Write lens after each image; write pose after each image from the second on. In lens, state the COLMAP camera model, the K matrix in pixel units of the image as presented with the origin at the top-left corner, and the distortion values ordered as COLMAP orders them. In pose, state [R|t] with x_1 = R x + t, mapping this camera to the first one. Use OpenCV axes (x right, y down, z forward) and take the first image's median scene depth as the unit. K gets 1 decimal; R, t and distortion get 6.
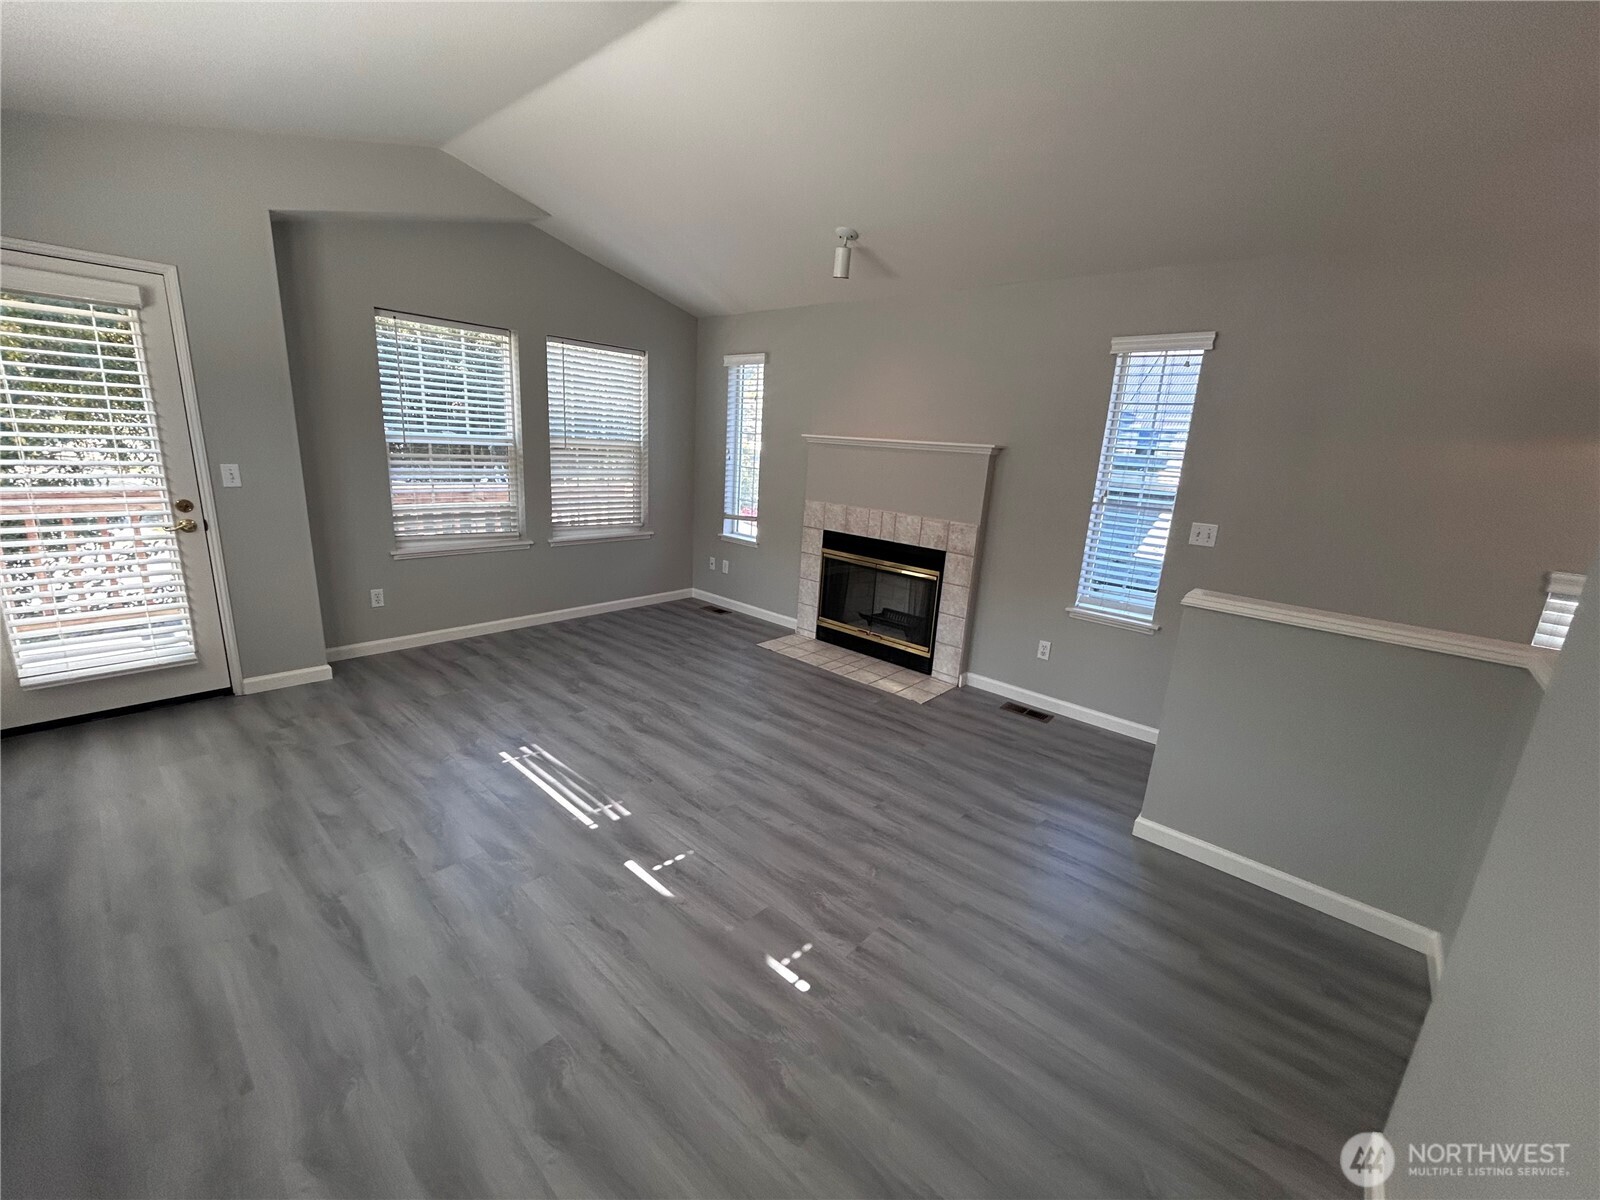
lens RADIAL K [[646.0, 0, 802.5], [0, 646.0, 596.1], [0, 0, 1]] dist [0.000585, 0.000302]
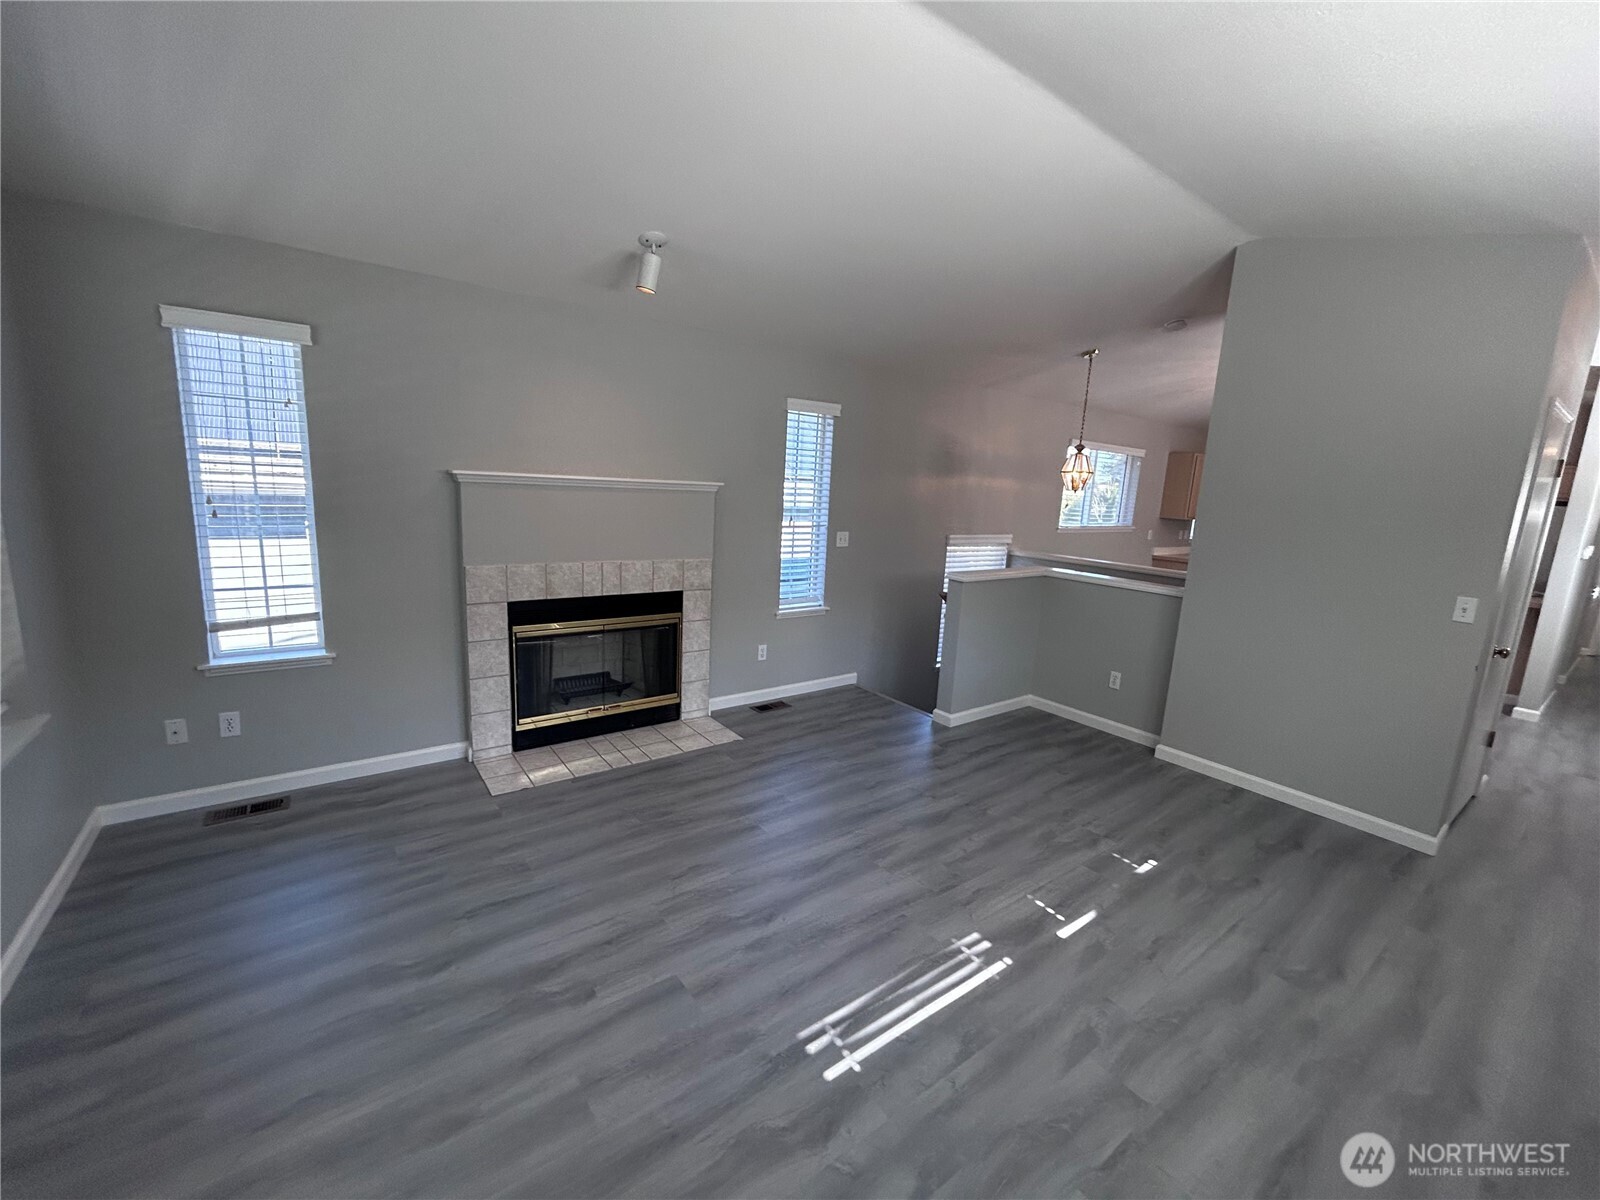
lens RADIAL K [[646.0, 0, 796.3], [0, 646.0, 592.0], [0, 0, 1]] dist [0.000585, 0.000302]
pose [[0.210997, -0.212500, 0.954109, -0.769985], [0.196730, 0.965343, 0.171495, -0.229611], [-0.957485, 0.151517, 0.245490, 0.682004]]
